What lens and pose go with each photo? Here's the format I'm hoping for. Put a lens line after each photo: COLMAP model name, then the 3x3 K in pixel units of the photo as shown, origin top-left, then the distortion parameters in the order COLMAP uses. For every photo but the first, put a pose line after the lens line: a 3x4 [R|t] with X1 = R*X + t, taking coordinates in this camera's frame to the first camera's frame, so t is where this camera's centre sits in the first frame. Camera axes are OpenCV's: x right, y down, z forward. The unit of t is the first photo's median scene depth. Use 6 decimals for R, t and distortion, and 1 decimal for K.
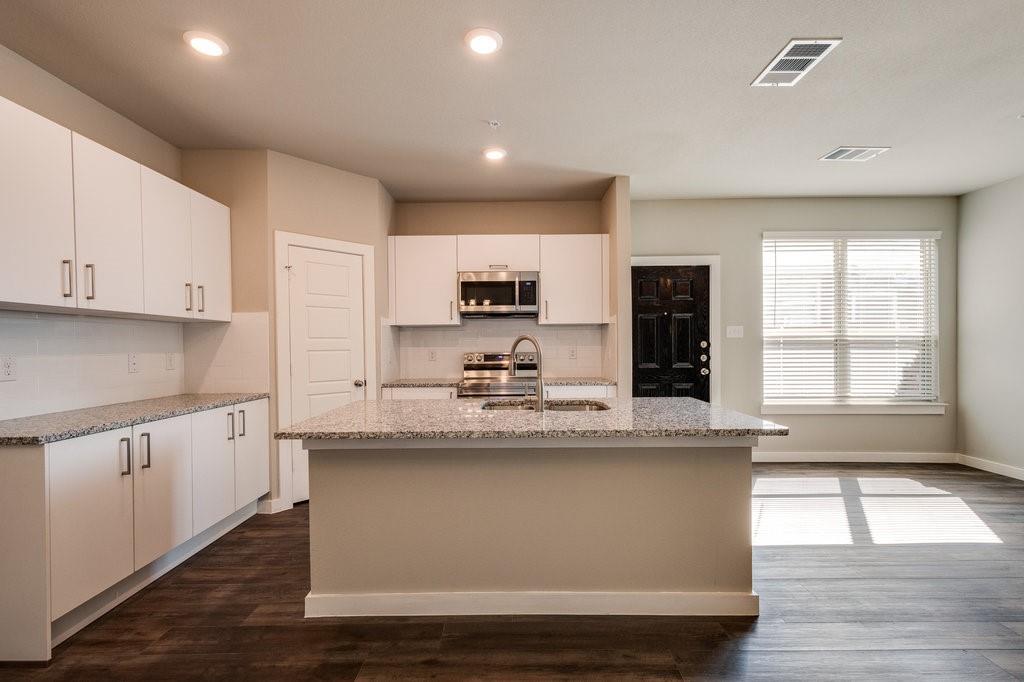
lens RADIAL K [[449.1, 0, 517.8], [0, 449.1, 350.7], [0, 0, 1]] dist [0.011080, -0.000378]
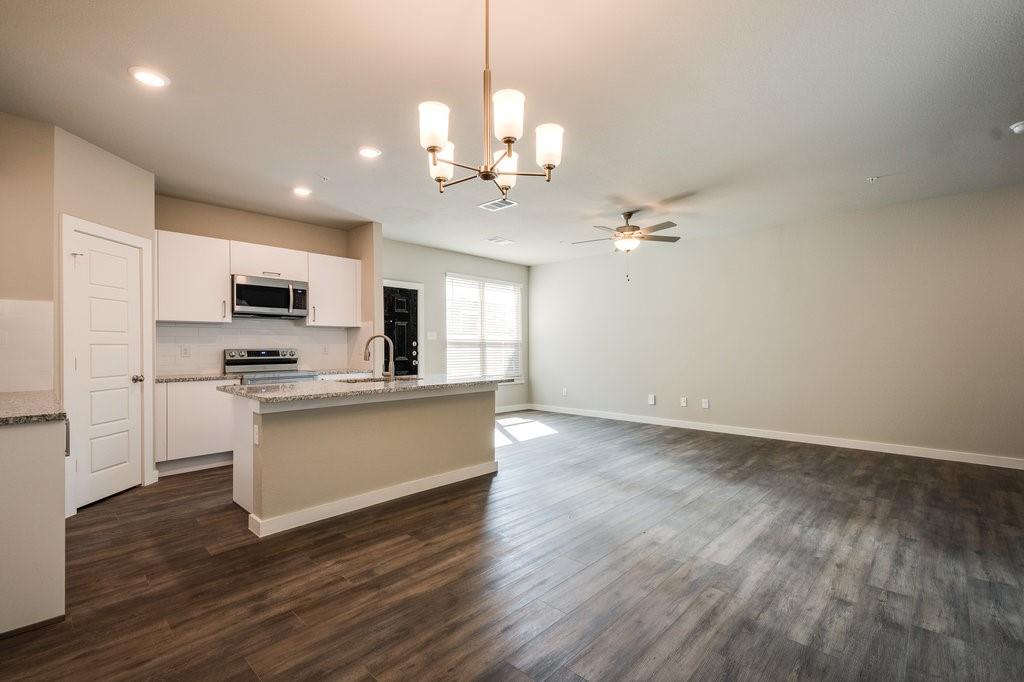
lens RADIAL K [[443.1, 0, 508.7], [0, 443.1, 345.5], [0, 0, 1]] dist [0.005562, -0.000815]
pose [[0.694320, 0.008869, 0.719611, -0.440048], [0.004763, 0.999846, -0.016918, 0.018489], [-0.719650, 0.015174, 0.694171, -0.227825]]
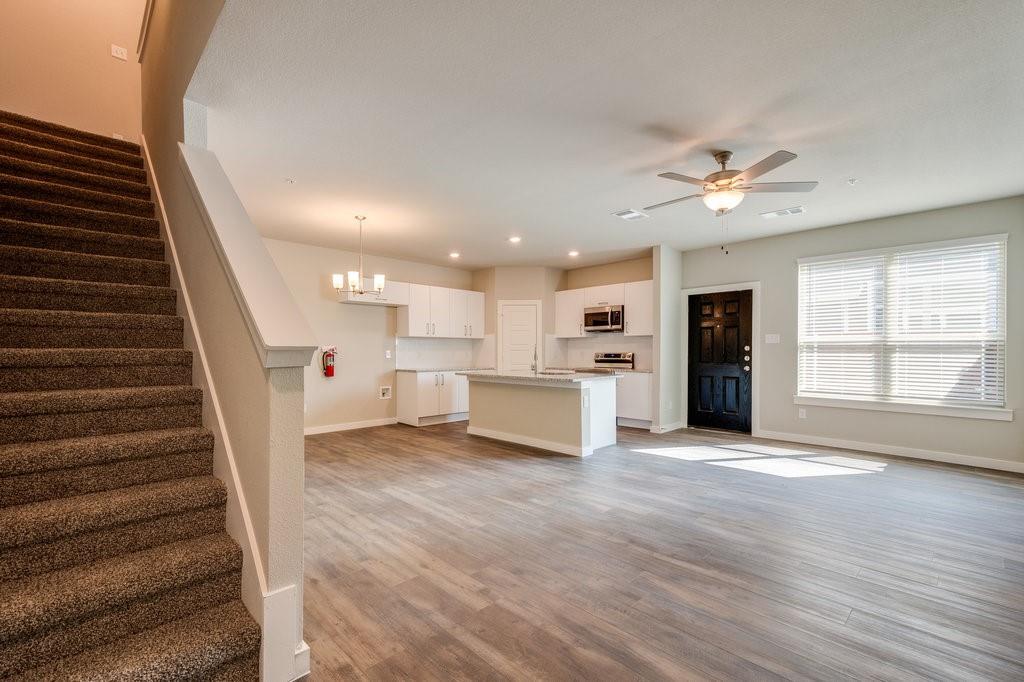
lens RADIAL K [[449.1, 0, 517.8], [0, 449.1, 350.7], [0, 0, 1]] dist [0.011080, -0.000378]
pose [[0.705947, 0.005862, -0.708241, 0.966342], [-0.013335, 0.999899, -0.005015, 0.009645], [0.708139, 0.012985, 0.705953, -0.474025]]
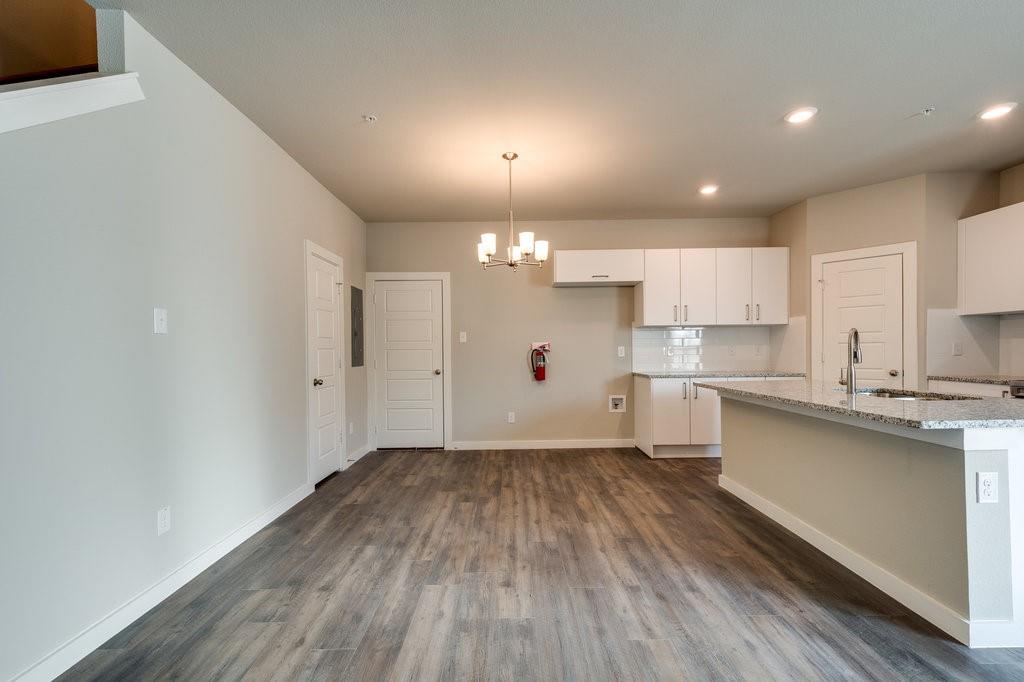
lens RADIAL K [[449.7, 0, 508.0], [0, 449.7, 354.8], [0, 0, 1]] dist [0.012232, -0.000340]
pose [[0.001106, 0.018986, -0.999819, 0.664356], [0.001364, 0.999819, 0.018988, 0.005930], [0.999998, -0.001384, 0.001080, 0.058977]]
